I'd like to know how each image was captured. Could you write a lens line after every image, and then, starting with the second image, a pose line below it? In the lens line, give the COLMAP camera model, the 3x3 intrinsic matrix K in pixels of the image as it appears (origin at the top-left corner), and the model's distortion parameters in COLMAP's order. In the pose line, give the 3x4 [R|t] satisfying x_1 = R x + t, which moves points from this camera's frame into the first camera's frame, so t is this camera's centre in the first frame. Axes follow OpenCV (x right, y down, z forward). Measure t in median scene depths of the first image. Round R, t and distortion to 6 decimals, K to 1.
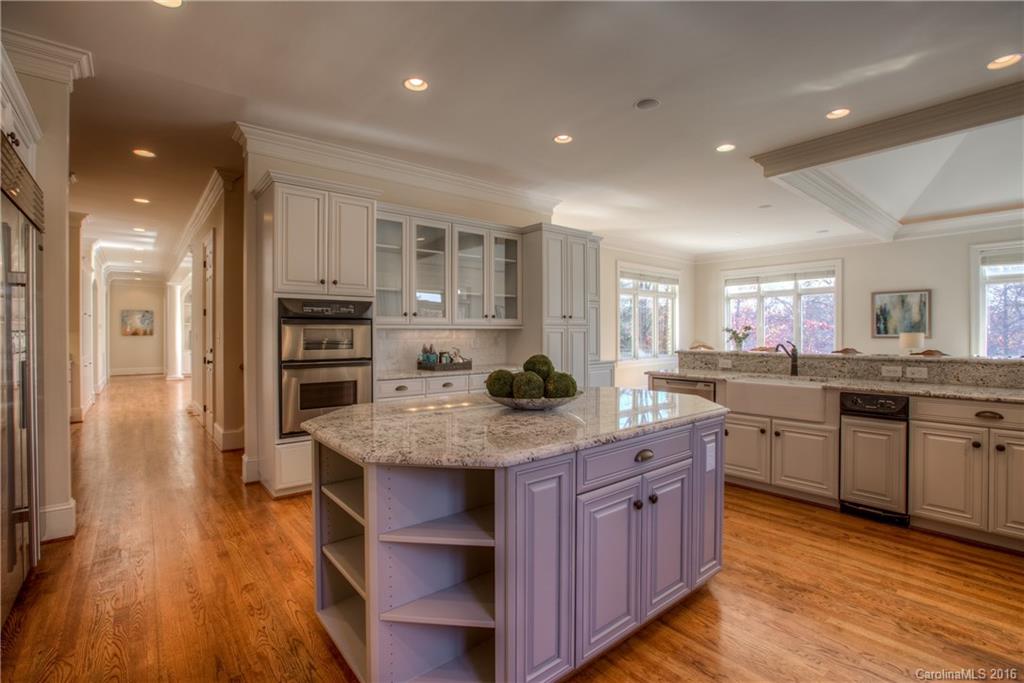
lens RADIAL K [[479.2, 0, 509.0], [0, 479.2, 336.9], [0, 0, 1]] dist [-0.041526, 0.015603]
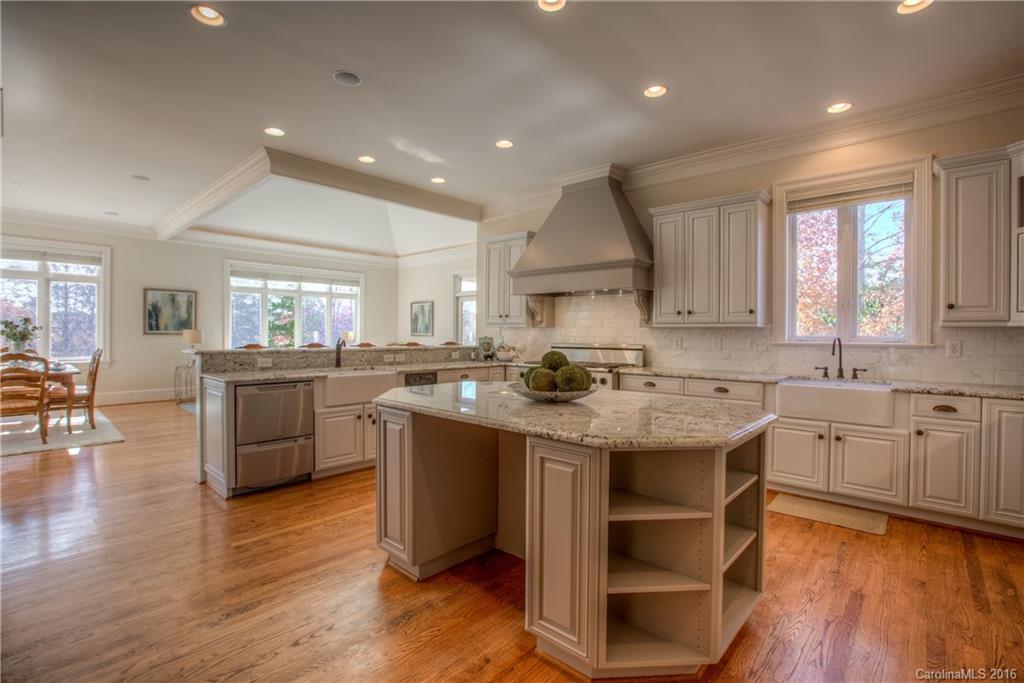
lens RADIAL K [[479.2, 0, 509.0], [0, 479.2, 336.9], [0, 0, 1]] dist [-0.041526, 0.015603]
pose [[-0.152697, -0.006567, 0.988251, -0.360355], [-0.002667, 0.999977, 0.006233, -0.000584], [-0.988269, -0.001684, -0.152711, 0.456138]]
